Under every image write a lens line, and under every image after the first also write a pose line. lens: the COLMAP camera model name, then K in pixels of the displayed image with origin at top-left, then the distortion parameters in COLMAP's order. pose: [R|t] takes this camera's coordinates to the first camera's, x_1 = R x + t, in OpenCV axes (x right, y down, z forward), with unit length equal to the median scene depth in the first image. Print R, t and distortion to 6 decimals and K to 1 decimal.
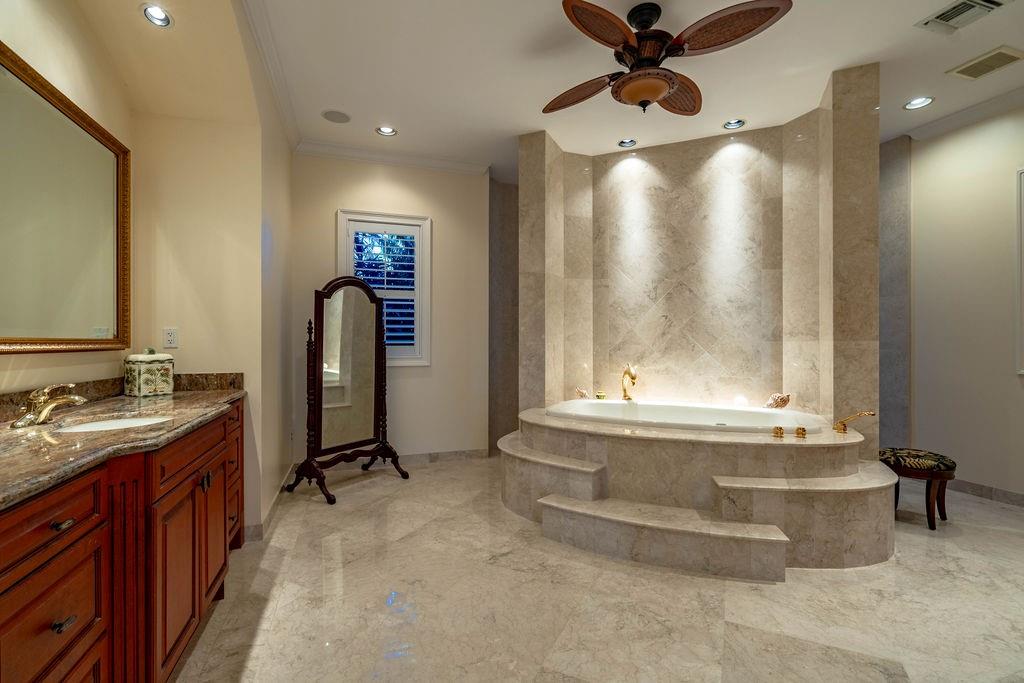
lens RADIAL K [[472.0, 0, 513.2], [0, 472.0, 338.8], [0, 0, 1]] dist [0.001248, 0.000425]
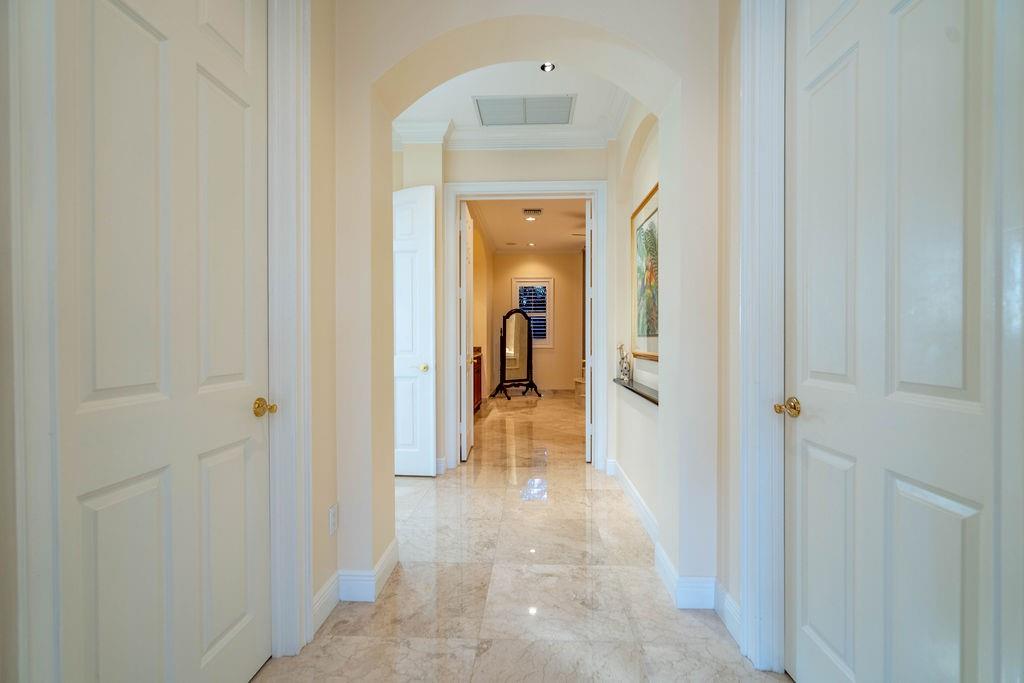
lens RADIAL K [[472.0, 0, 513.2], [0, 472.0, 338.8], [0, 0, 1]] dist [0.001248, 0.000425]
pose [[0.932081, 0.001943, -0.362245, 0.460339], [0.001423, 0.999958, 0.009026, -0.002705], [0.362247, -0.008929, 0.932039, -1.126510]]
